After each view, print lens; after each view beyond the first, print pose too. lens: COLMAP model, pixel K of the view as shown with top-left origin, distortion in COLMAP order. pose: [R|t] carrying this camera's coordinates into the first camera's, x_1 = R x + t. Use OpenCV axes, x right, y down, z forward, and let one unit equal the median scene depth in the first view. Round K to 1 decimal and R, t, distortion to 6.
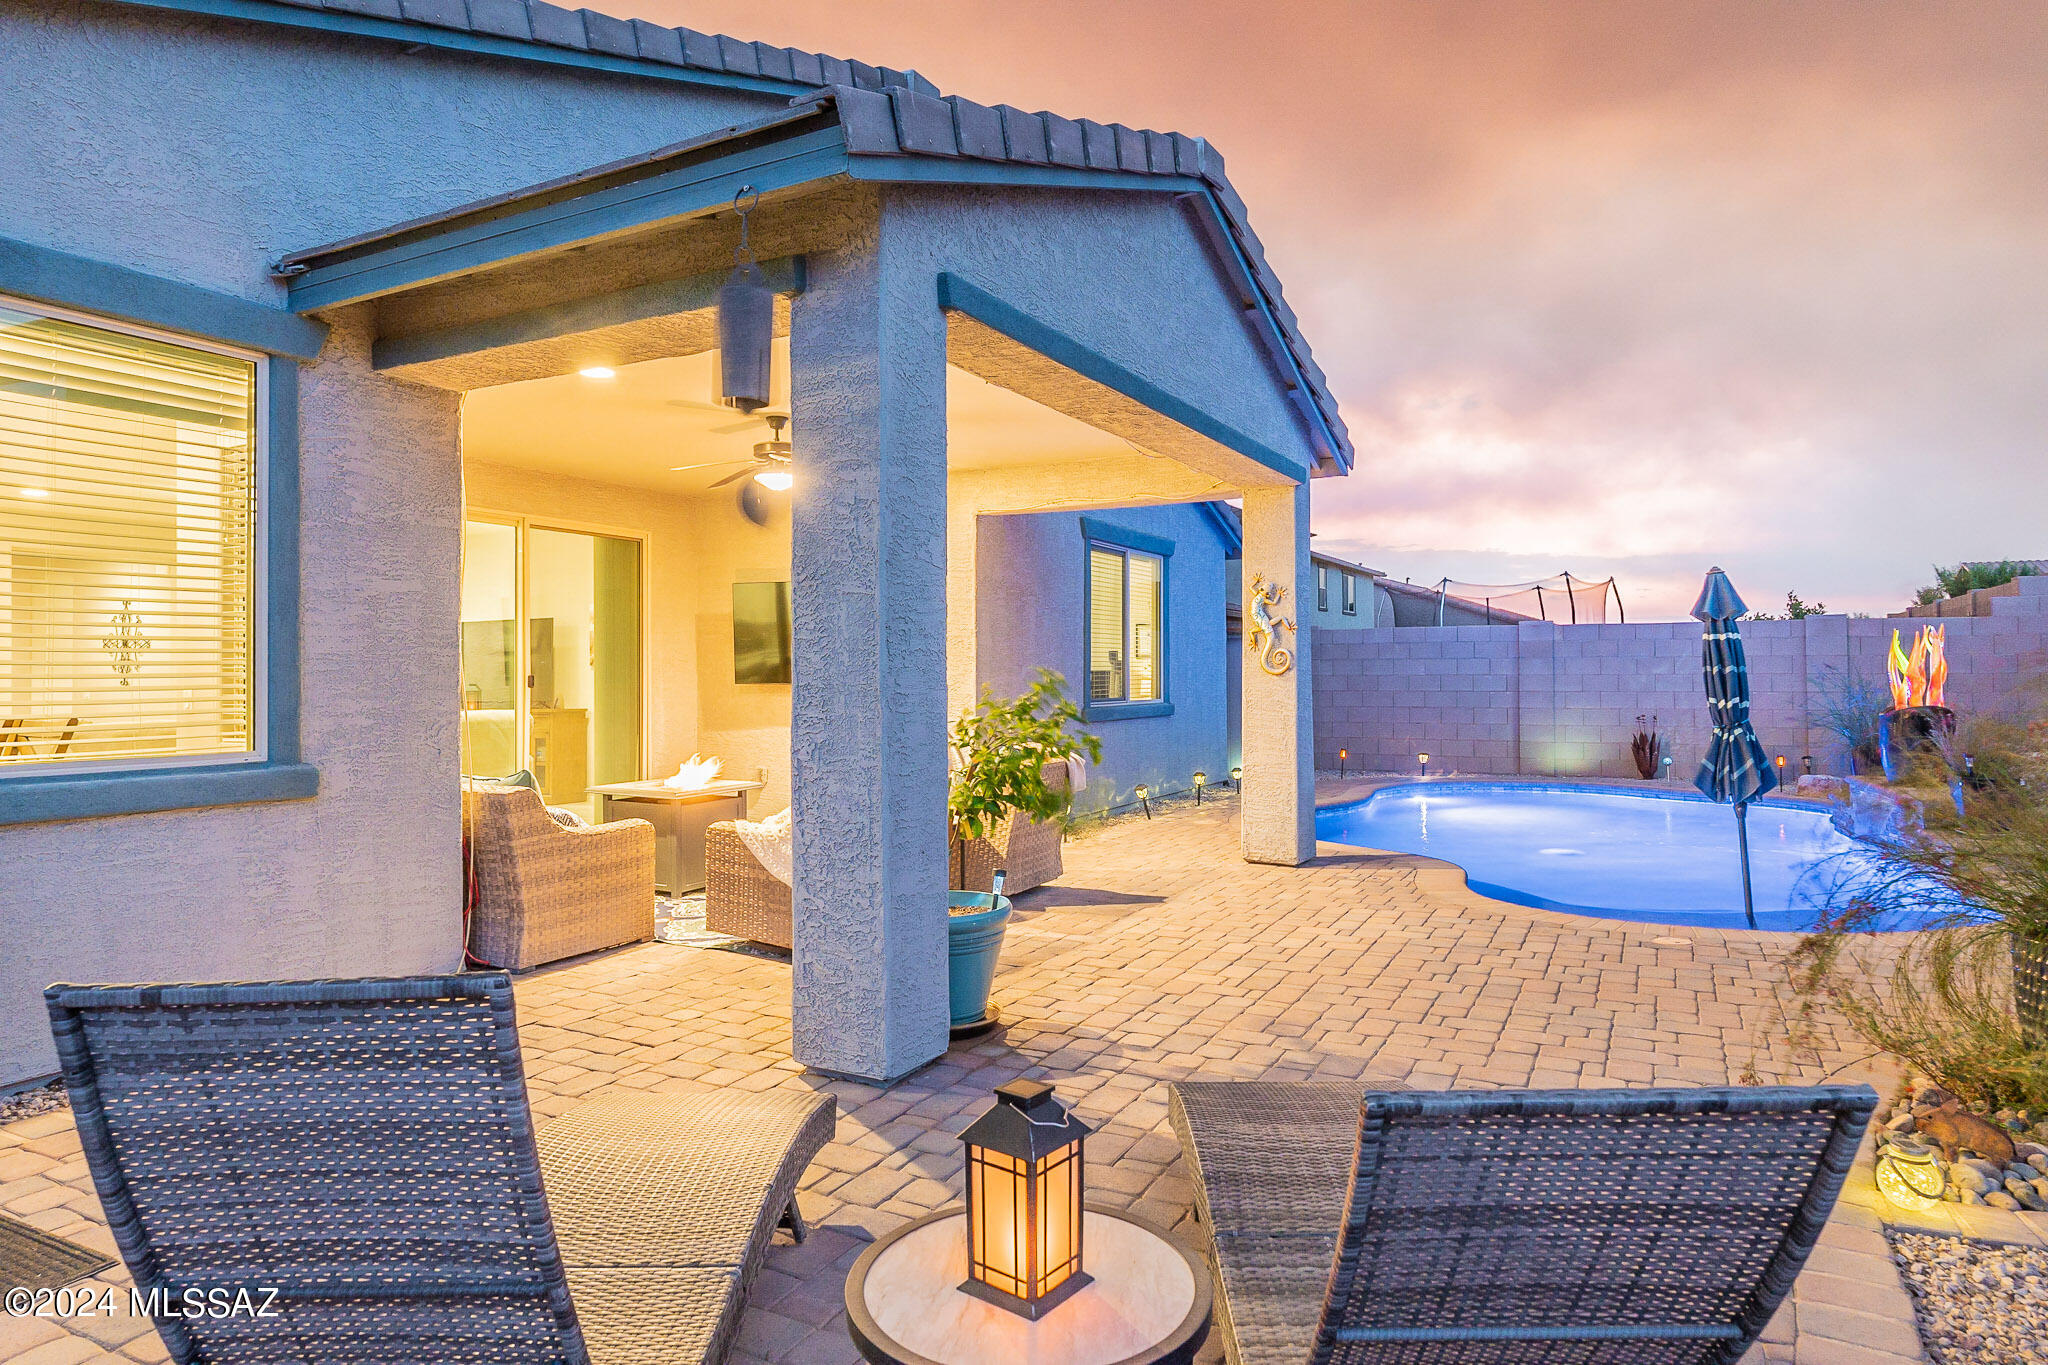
lens RADIAL K [[1224.8, 0, 1031.7], [0, 1224.8, 659.6], [0, 0, 1]] dist [0.000290, -0.002883]
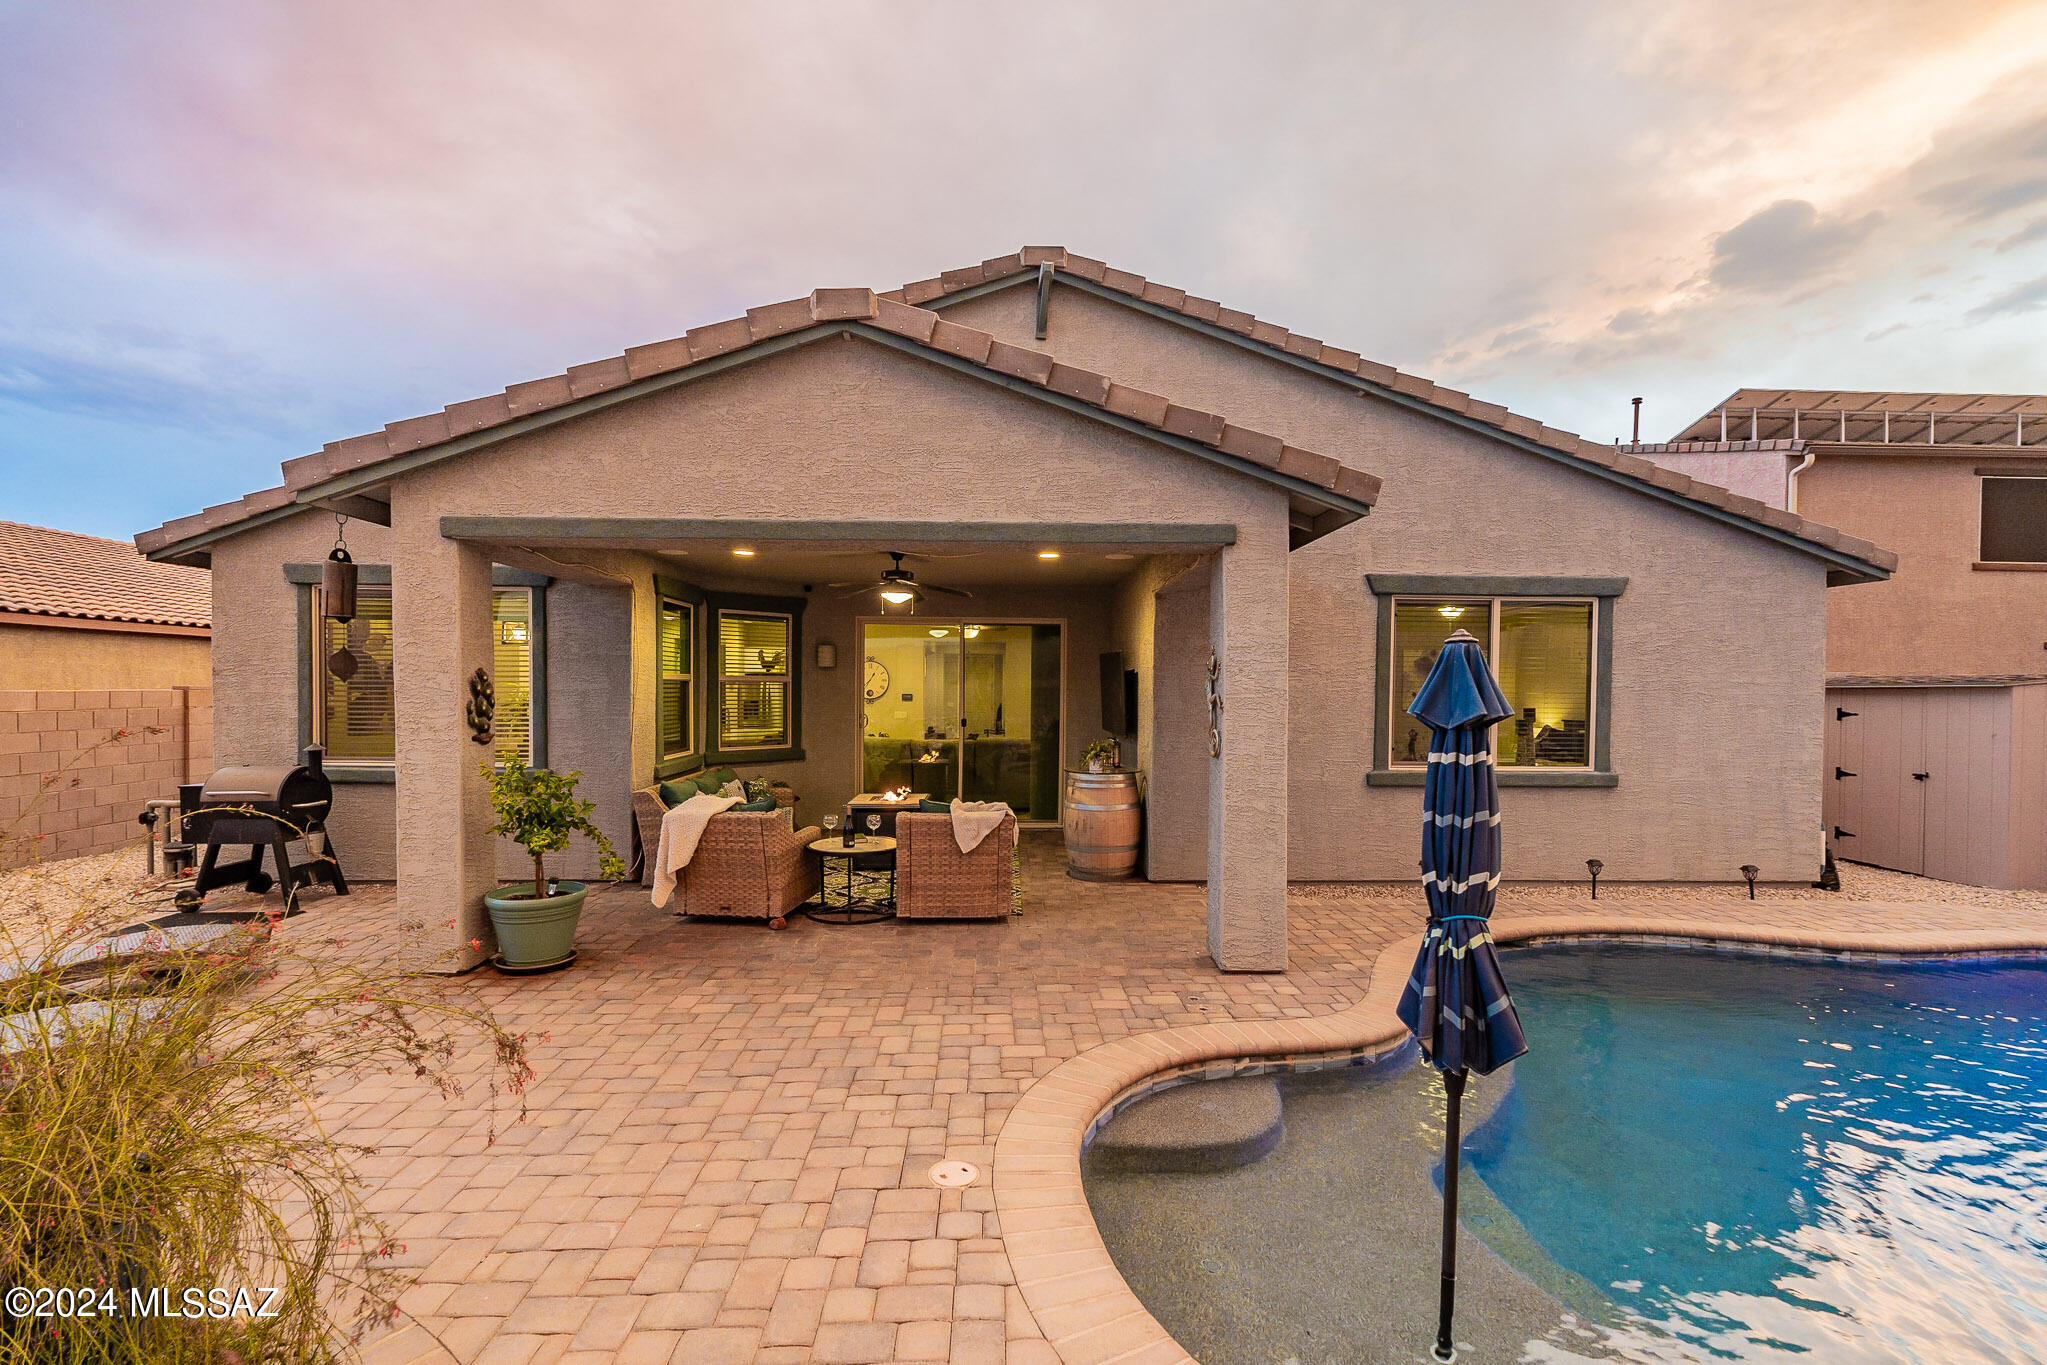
lens RADIAL K [[906.7, 0, 1020.1], [0, 906.7, 698.0], [0, 0, 1]] dist [-0.003455, -0.000459]
pose [[0.485648, 0.022383, -0.873868, 1.206500], [-0.000236, 0.999675, 0.025474, -0.082090], [0.874155, -0.012165, 0.485496, 0.921680]]
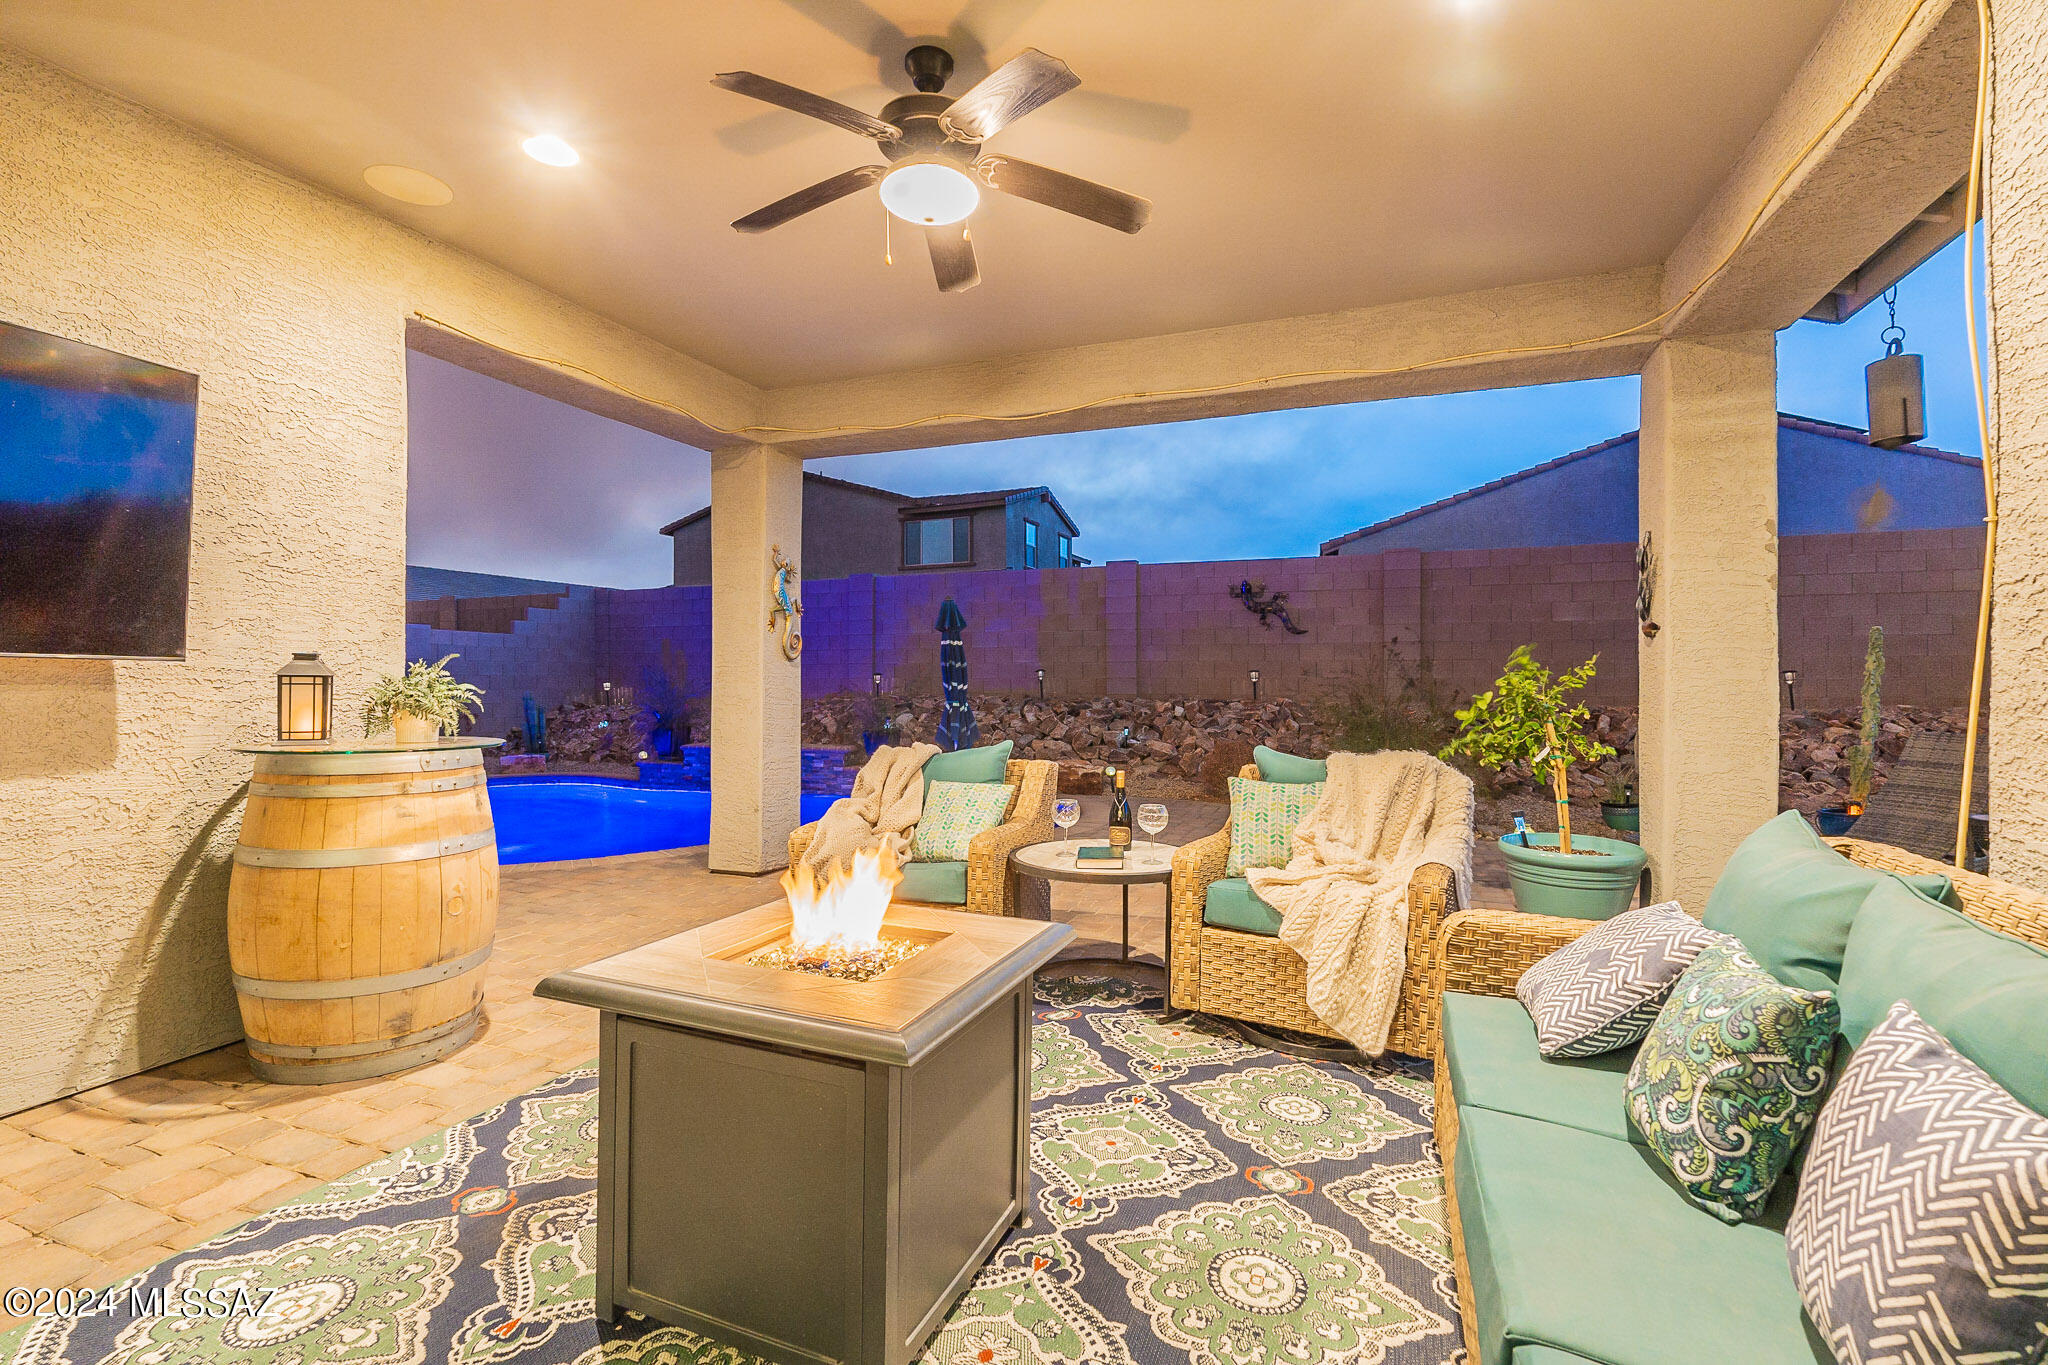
lens RADIAL K [[902.1, 0, 1021.0], [0, 902.1, 674.6], [0, 0, 1]] dist [-0.000279, 0.001128]
pose [[-0.106150, 0.011731, 0.994281, -0.822076], [-0.010238, 0.999865, -0.012889, 0.051244], [-0.994297, -0.011547, -0.106016, 1.512916]]
